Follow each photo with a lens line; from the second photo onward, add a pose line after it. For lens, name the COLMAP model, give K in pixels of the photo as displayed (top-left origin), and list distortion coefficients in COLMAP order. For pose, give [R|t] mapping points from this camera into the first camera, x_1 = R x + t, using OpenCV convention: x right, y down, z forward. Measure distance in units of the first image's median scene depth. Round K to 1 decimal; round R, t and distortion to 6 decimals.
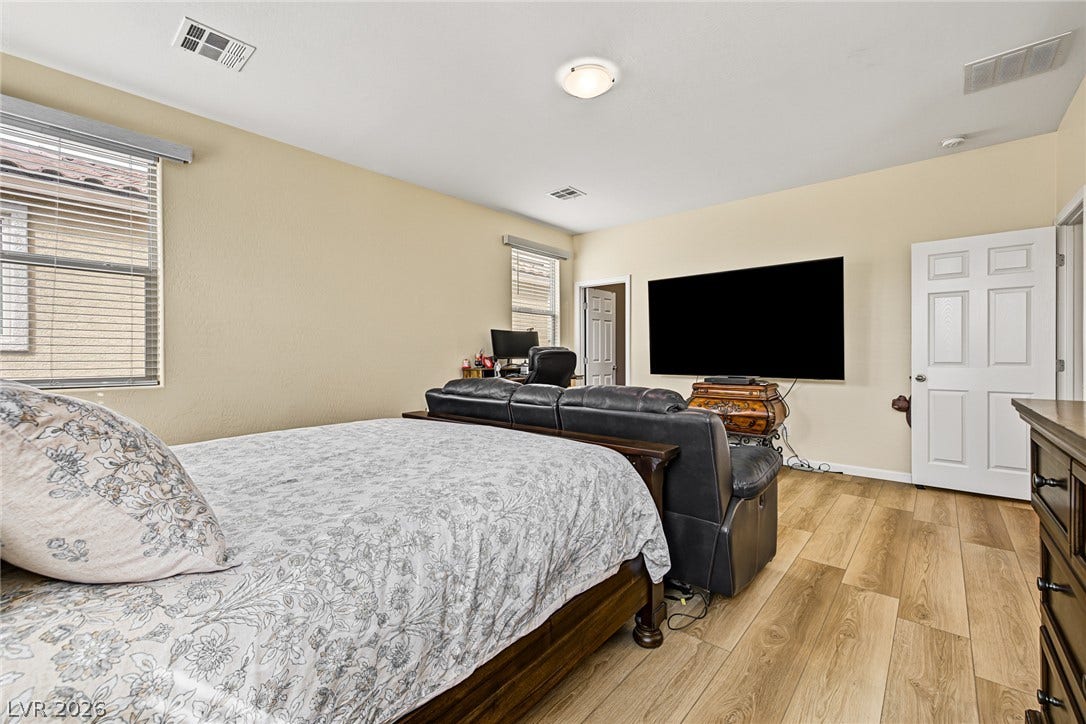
lens RADIAL K [[456.0, 0, 541.3], [0, 456.0, 360.7], [0, 0, 1]] dist [0.004261, -0.000521]
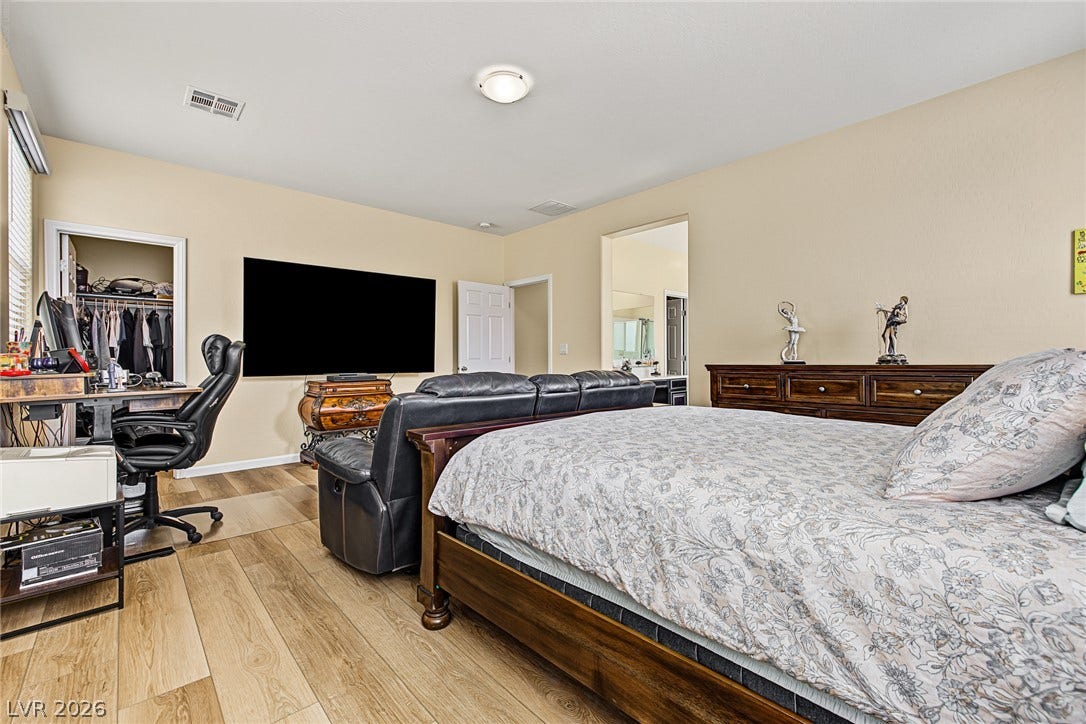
lens RADIAL K [[456.0, 0, 545.3], [0, 456.0, 355.1], [0, 0, 1]] dist [0.004261, -0.000521]
pose [[0.115028, 0.006221, 0.993343, -0.731984], [0.015451, 0.999848, -0.008050, 0.010620], [-0.993242, 0.016274, 0.114914, 0.615059]]
